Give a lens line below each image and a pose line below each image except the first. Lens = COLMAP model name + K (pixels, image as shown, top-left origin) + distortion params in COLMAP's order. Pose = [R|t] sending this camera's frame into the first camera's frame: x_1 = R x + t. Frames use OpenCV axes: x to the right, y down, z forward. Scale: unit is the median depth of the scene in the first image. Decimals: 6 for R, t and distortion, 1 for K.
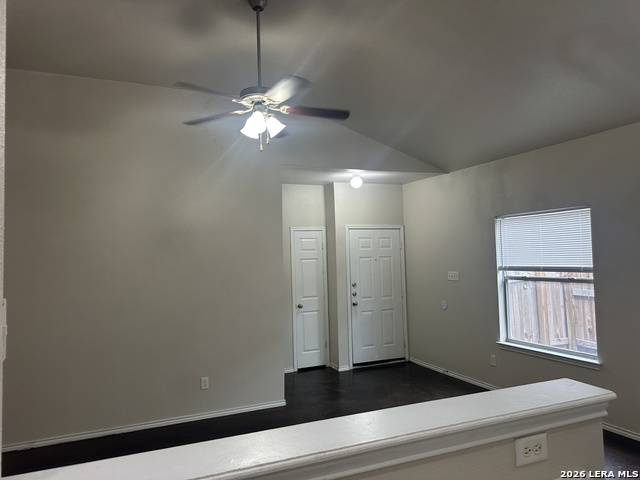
lens RADIAL K [[448.8, 0, 318.5], [0, 448.8, 237.7], [0, 0, 1]] dist [0.128470, -0.175086]
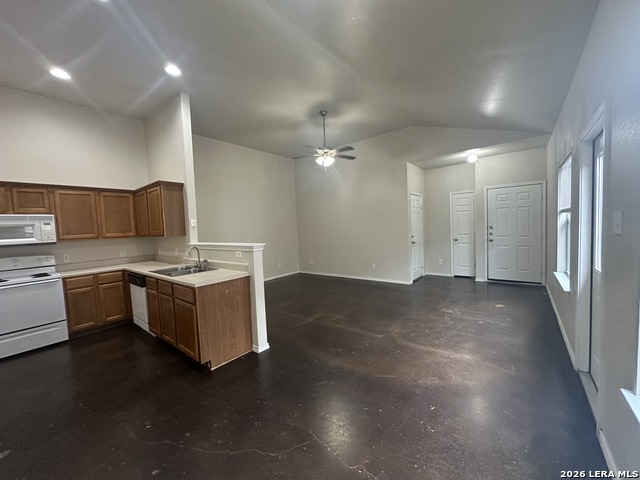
lens RADIAL K [[255.4, 0, 320.0], [0, 255.4, 240.0], [0, 0, 1]] dist [-0.002229, -0.000082]
pose [[0.468335, 0.052438, -0.881994, 0.562834], [0.065374, 0.993445, 0.093778, 0.031478], [0.881129, -0.101579, 0.461837, 0.115772]]
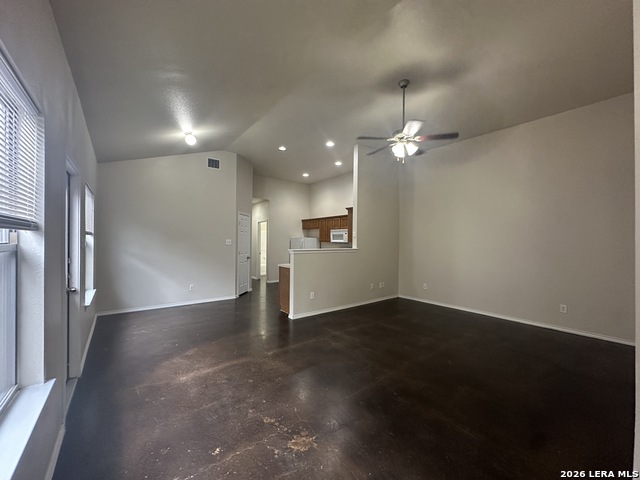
lens RADIAL K [[255.4, 0, 320.0], [0, 255.4, 240.0], [0, 0, 1]] dist [-0.002229, -0.000082]
pose [[-0.967958, 0.020095, -0.250308, 0.227136], [0.028398, 0.999158, -0.029603, 0.068735], [0.249503, -0.035763, -0.967714, 0.906474]]
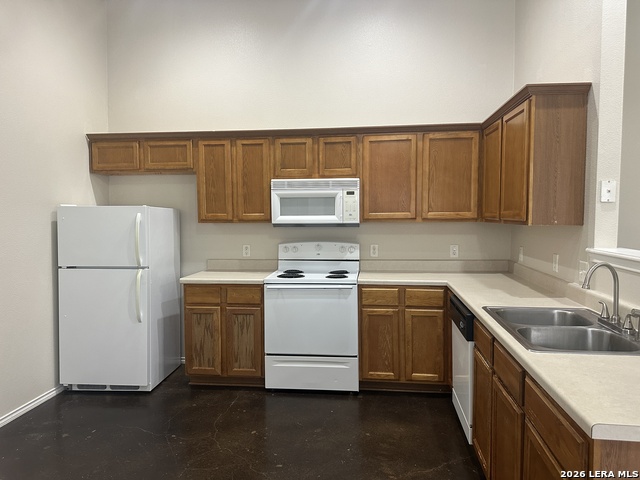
lens RADIAL K [[448.8, 0, 318.5], [0, 448.8, 237.7], [0, 0, 1]] dist [0.128470, -0.175086]
pose [[-0.507400, 0.073520, -0.858569, 0.352028], [0.048470, 0.997211, 0.056747, 0.033147], [0.860346, -0.012822, -0.509549, 0.120740]]
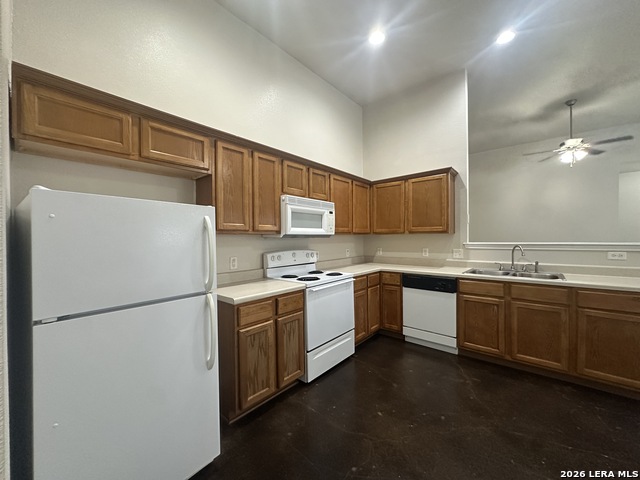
lens RADIAL K [[255.4, 0, 320.0], [0, 255.4, 240.0], [0, 0, 1]] dist [-0.002229, -0.000082]
pose [[0.438509, 0.024570, -0.898391, 0.232159], [0.031401, 0.998597, 0.042637, 0.039005], [0.898178, -0.046907, 0.437122, -0.344865]]
